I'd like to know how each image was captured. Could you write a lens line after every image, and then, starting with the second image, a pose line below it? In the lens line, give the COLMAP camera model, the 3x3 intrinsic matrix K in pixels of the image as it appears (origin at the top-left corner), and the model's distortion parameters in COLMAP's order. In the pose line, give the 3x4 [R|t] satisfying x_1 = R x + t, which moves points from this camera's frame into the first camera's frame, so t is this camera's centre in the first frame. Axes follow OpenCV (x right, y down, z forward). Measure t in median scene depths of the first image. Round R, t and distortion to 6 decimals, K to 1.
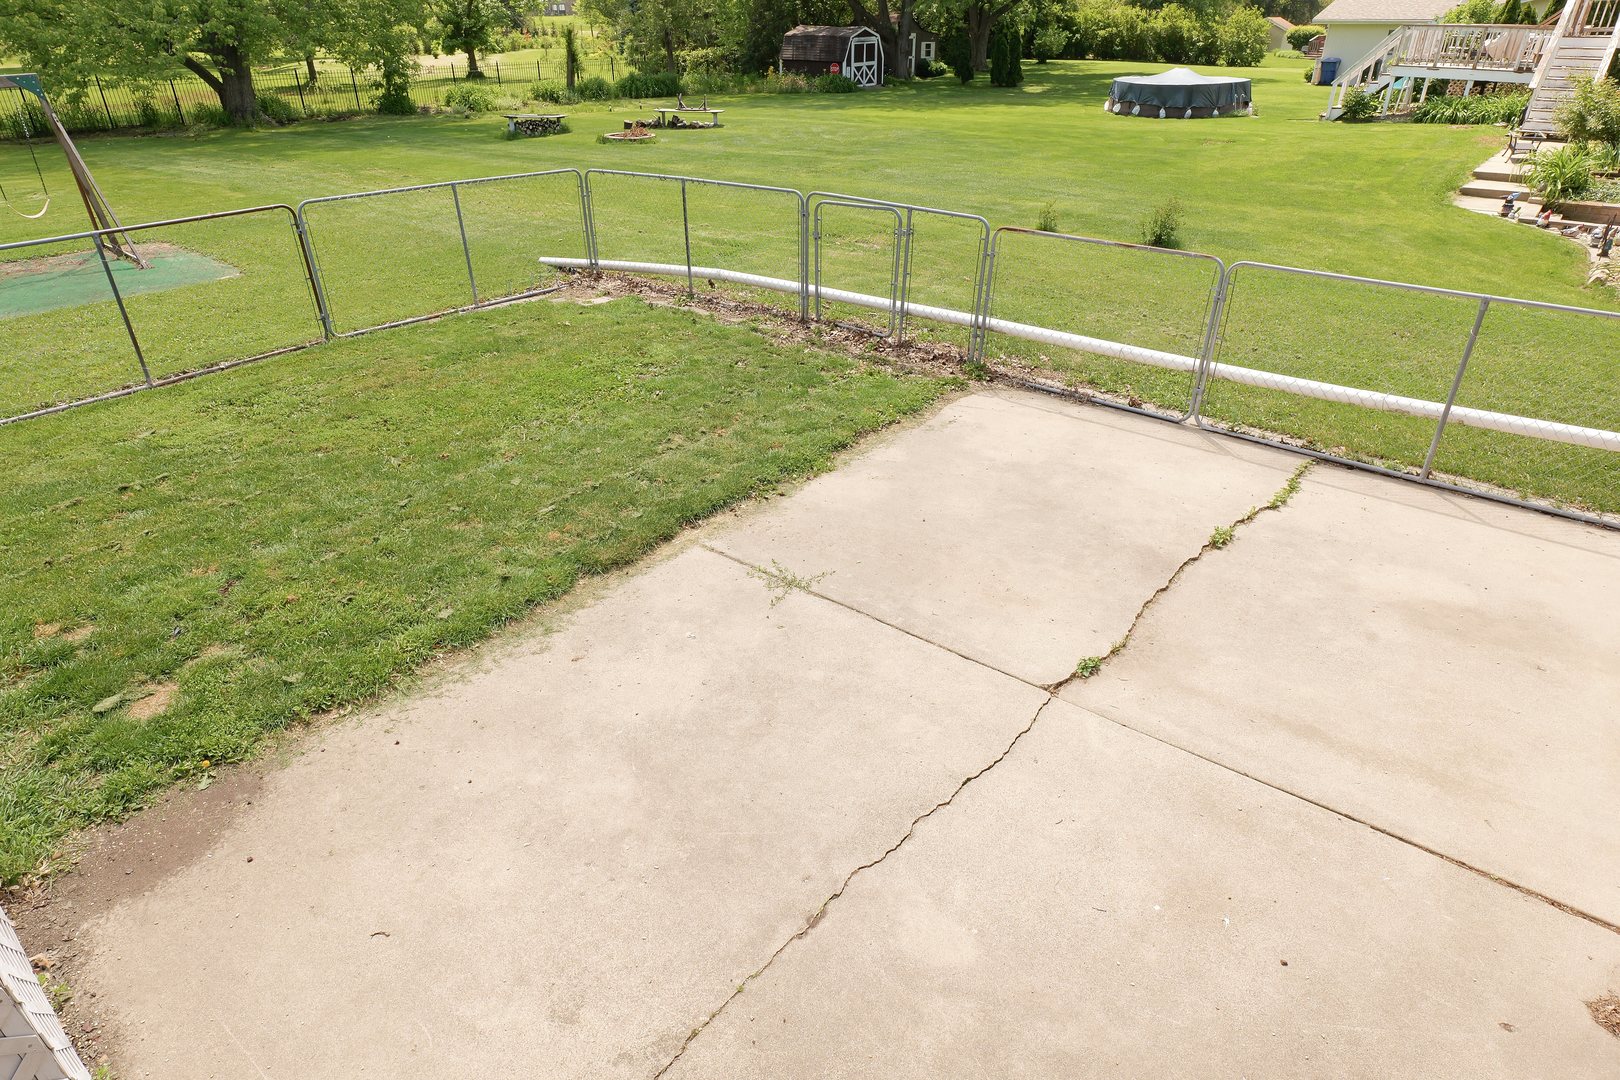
lens RADIAL K [[944.2, 0, 810.9], [0, 944.2, 543.6], [0, 0, 1]] dist [-0.029035, 0.016791]
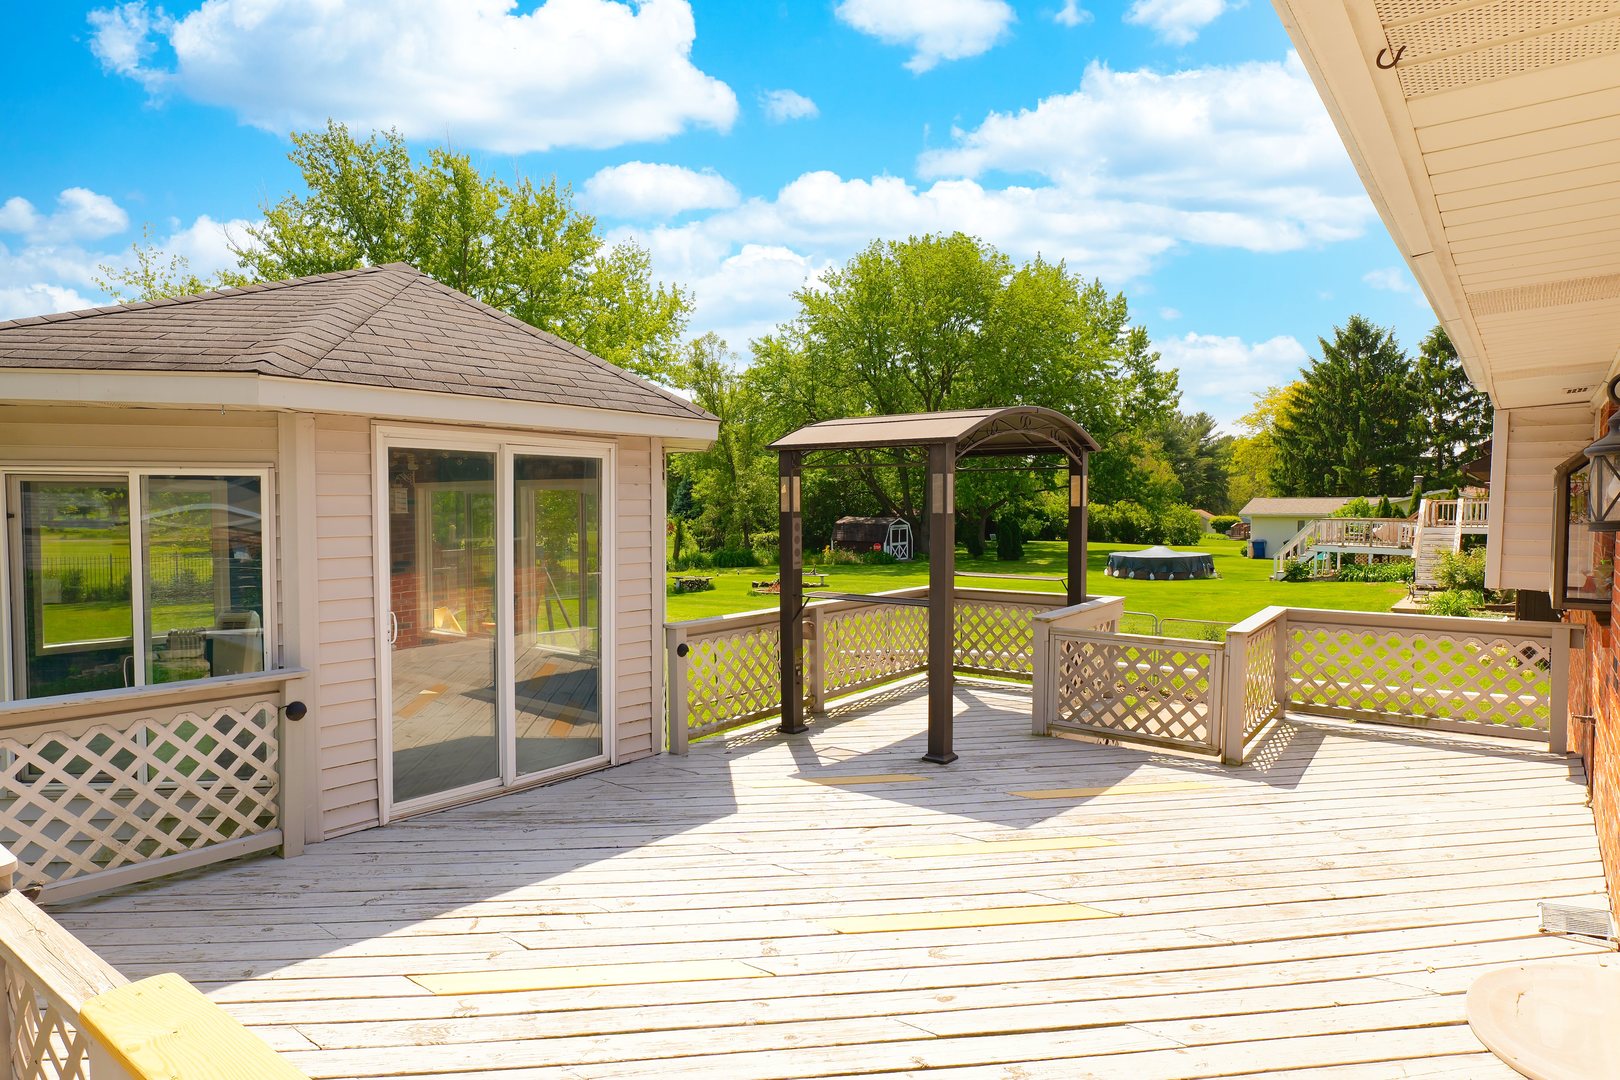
lens RADIAL K [[944.2, 0, 810.9], [0, 944.2, 543.6], [0, 0, 1]] dist [-0.029035, 0.016791]
pose [[0.999563, 0.003299, 0.029359, -0.113847], [0.010435, 0.890278, -0.455298, 0.079095], [-0.027639, 0.455406, 0.889855, -0.153510]]
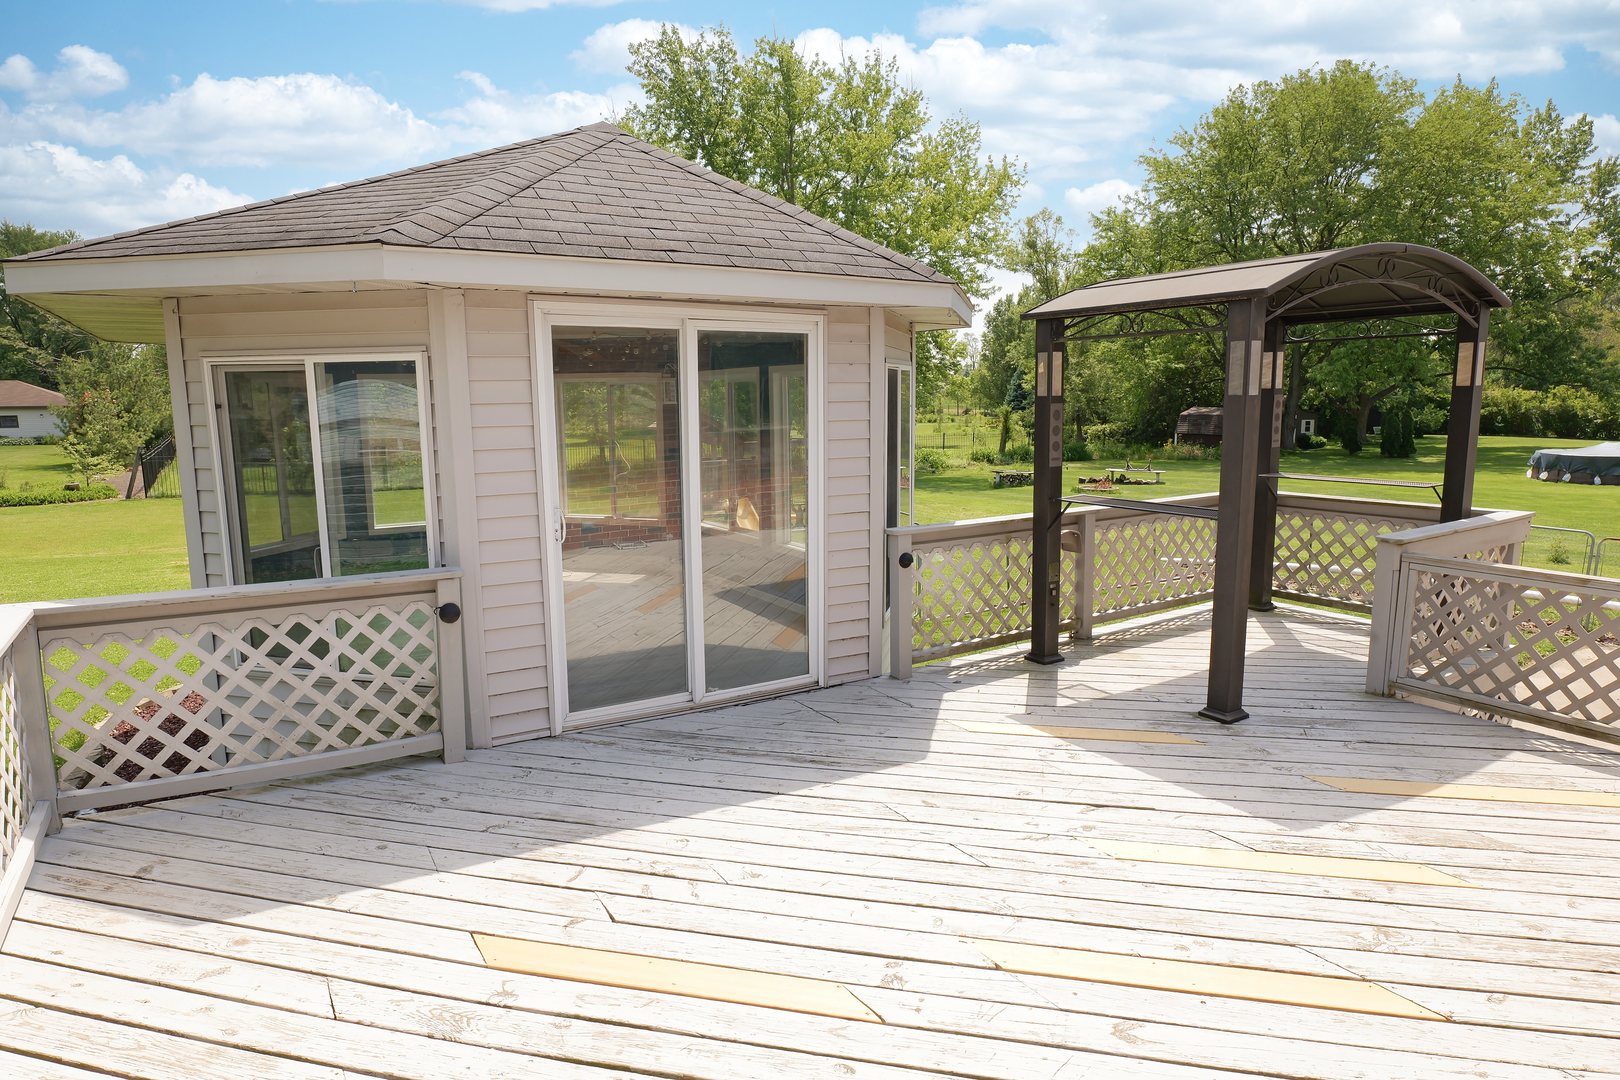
lens RADIAL K [[944.2, 0, 810.9], [0, 944.2, 543.6], [0, 0, 1]] dist [-0.029035, 0.016791]
pose [[0.947703, 0.041889, -0.316393, -0.100383], [-0.150327, 0.933082, -0.326741, 0.066354], [0.281534, 0.357216, 0.890582, -0.128332]]
